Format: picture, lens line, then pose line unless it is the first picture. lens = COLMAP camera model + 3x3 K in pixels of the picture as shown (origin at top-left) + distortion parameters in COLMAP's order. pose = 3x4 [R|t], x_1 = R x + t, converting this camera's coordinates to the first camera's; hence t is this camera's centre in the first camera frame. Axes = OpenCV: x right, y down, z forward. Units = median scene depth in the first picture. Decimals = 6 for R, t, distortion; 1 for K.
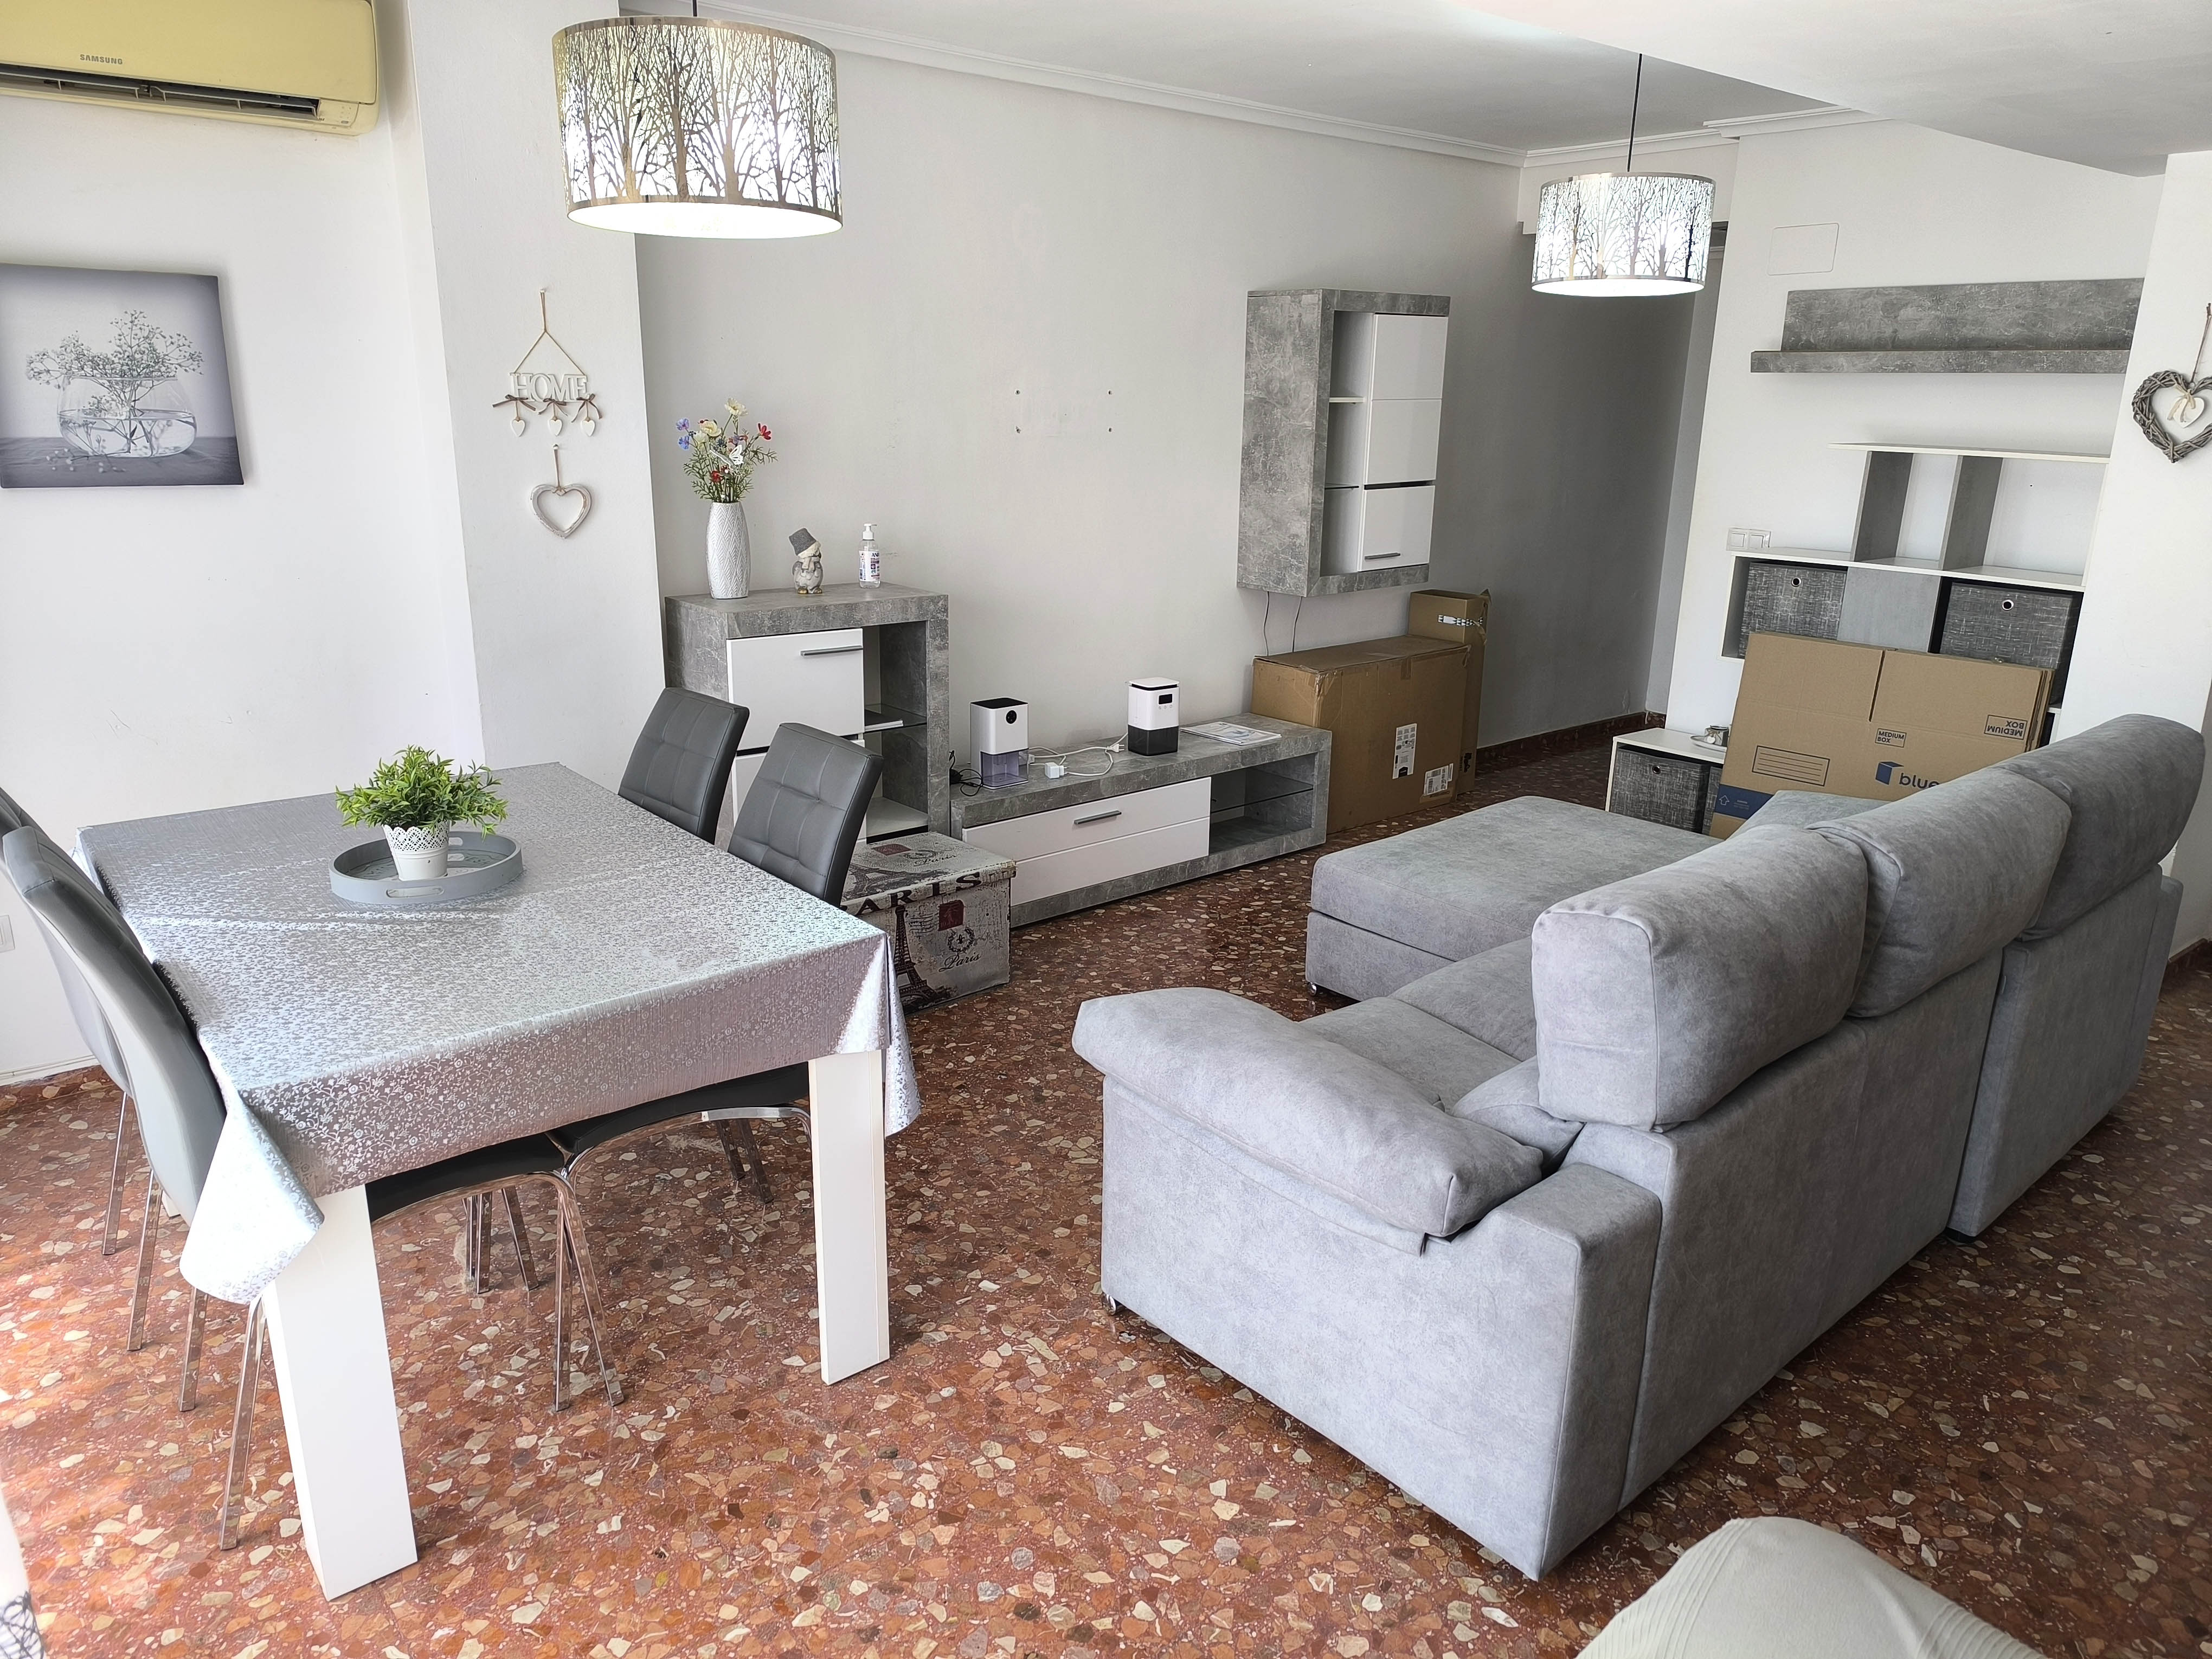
lens RADIAL K [[1505.0, 0, 1112.2], [0, 1505.0, 834.2], [0, 0, 1]] dist [0.013542, -0.021932]
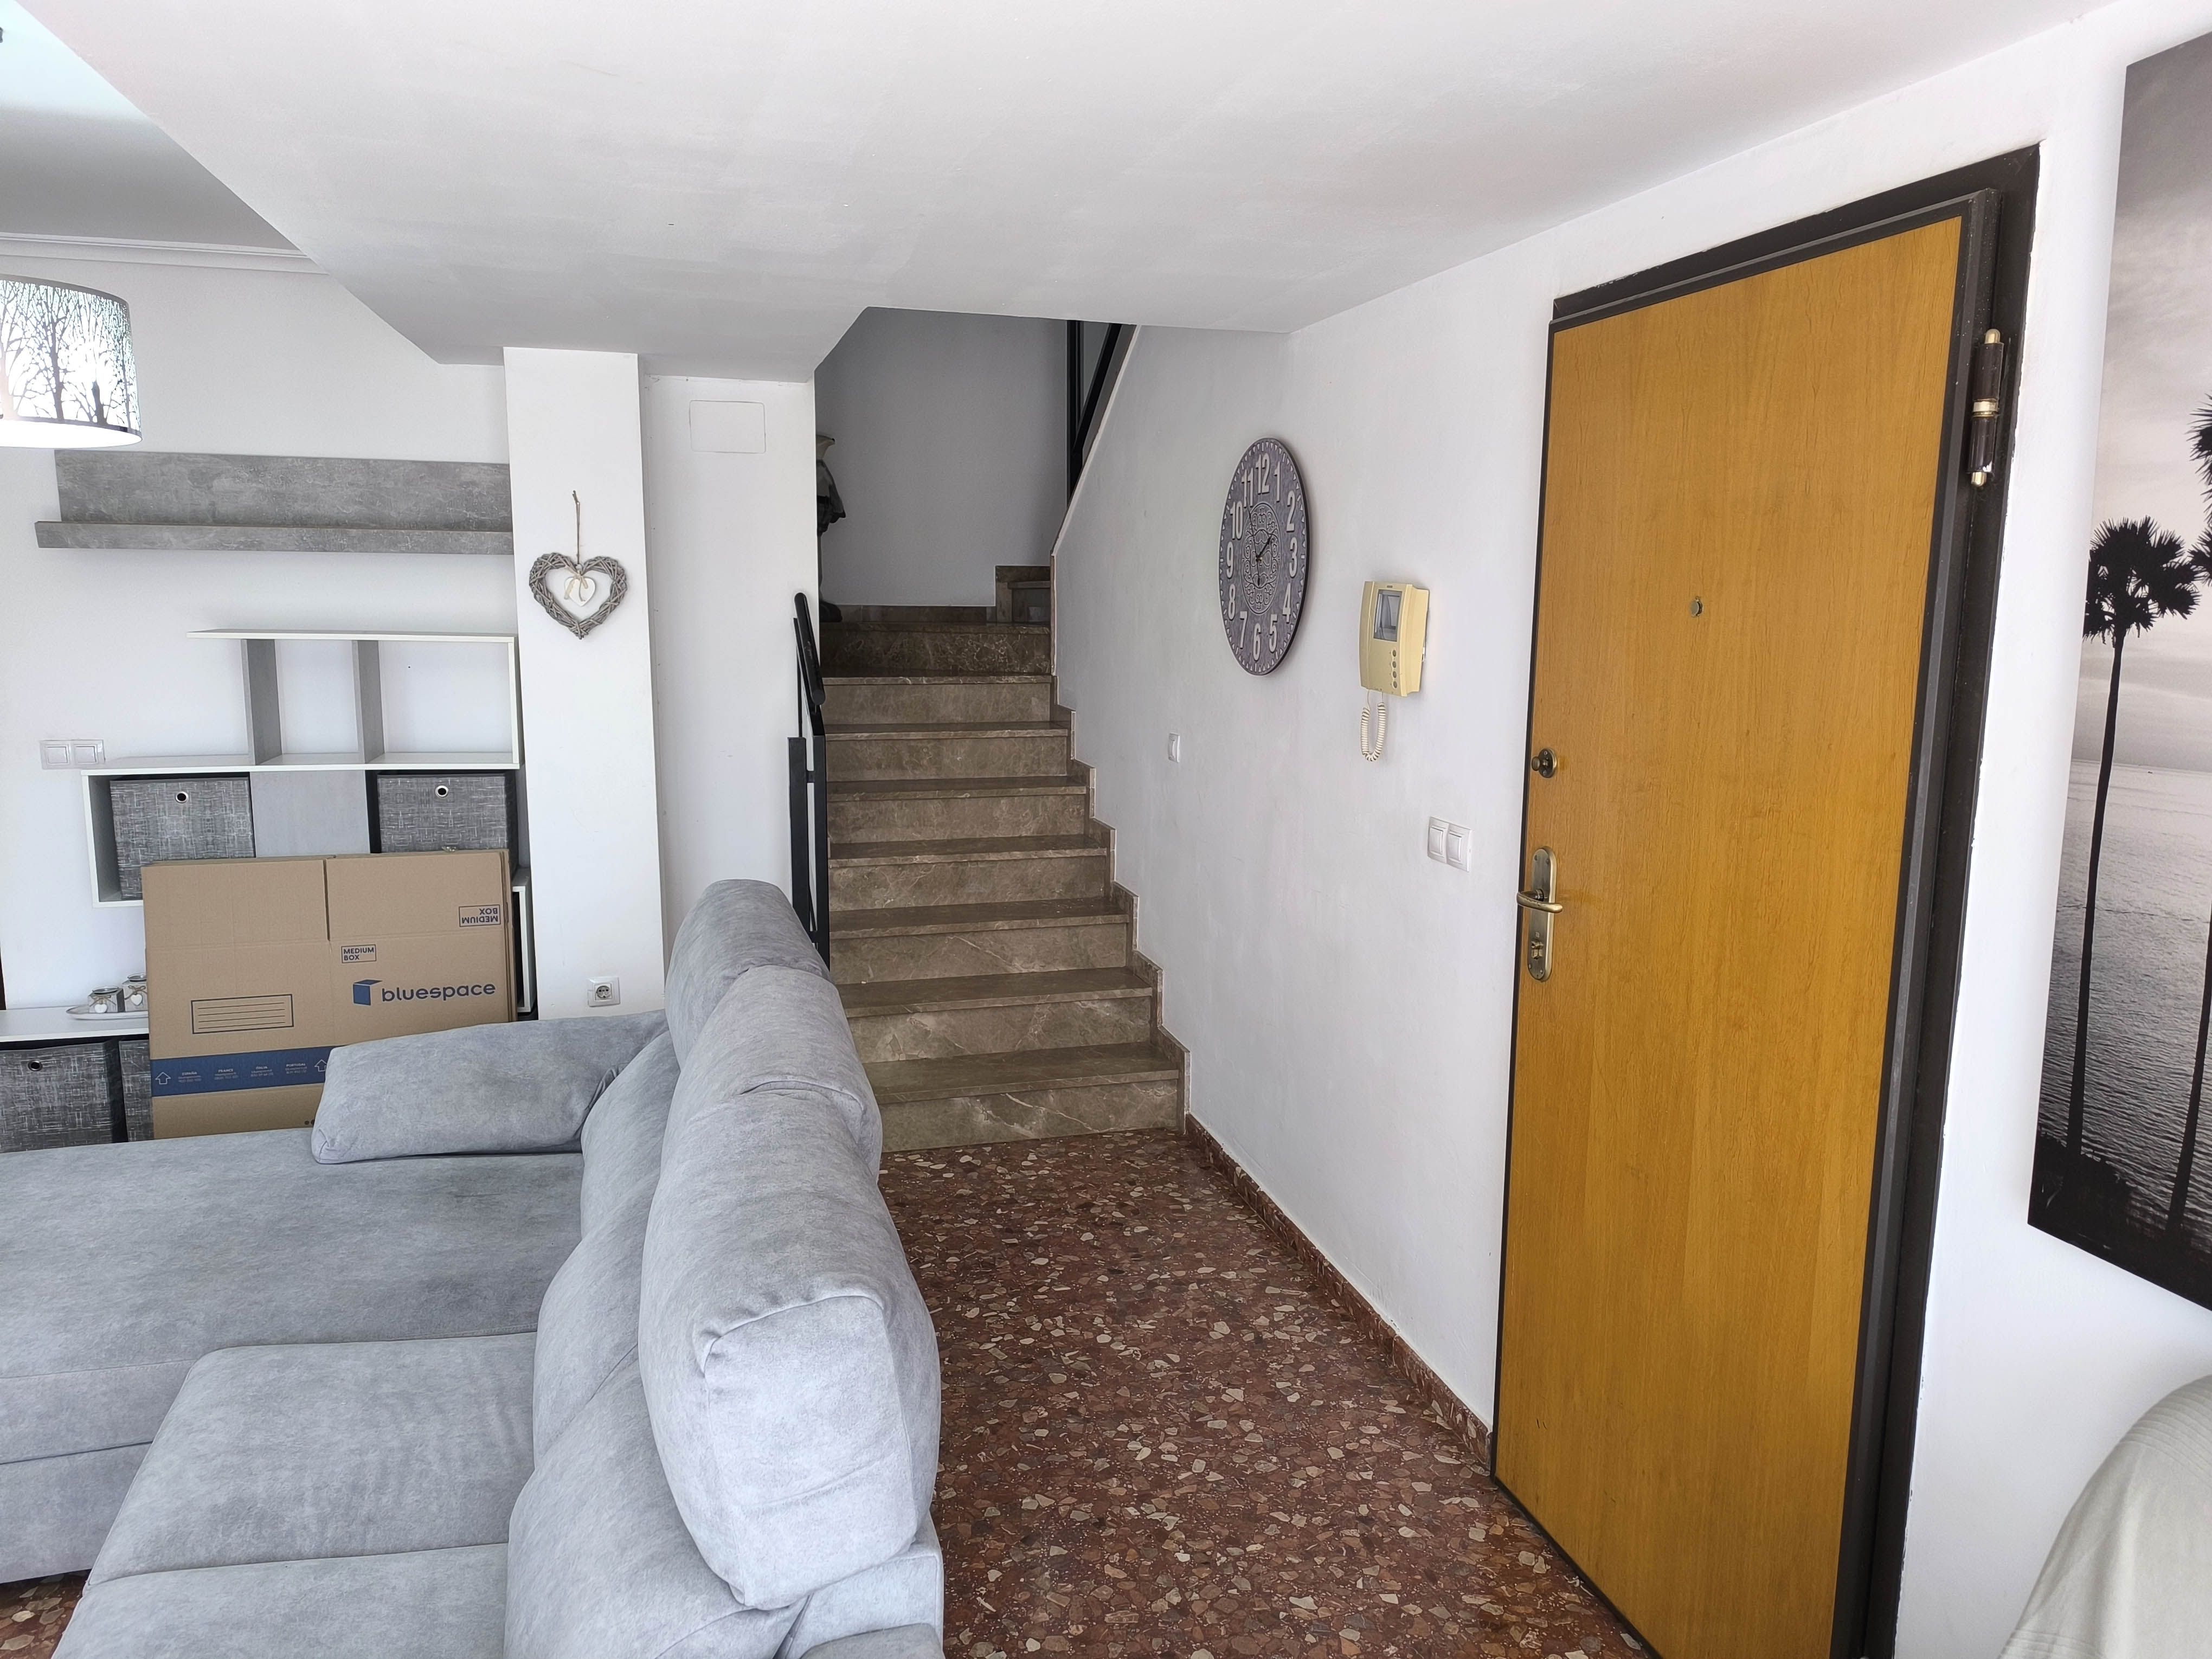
lens RADIAL K [[1505.0, 0, 1107.3], [0, 1505.0, 822.7], [0, 0, 1]] dist [0.013542, -0.021932]
pose [[0.394189, -0.152500, 0.906289, -0.100462], [0.254768, 0.965621, 0.051672, -0.072896], [-0.883011, 0.210525, 0.419489, 0.229000]]
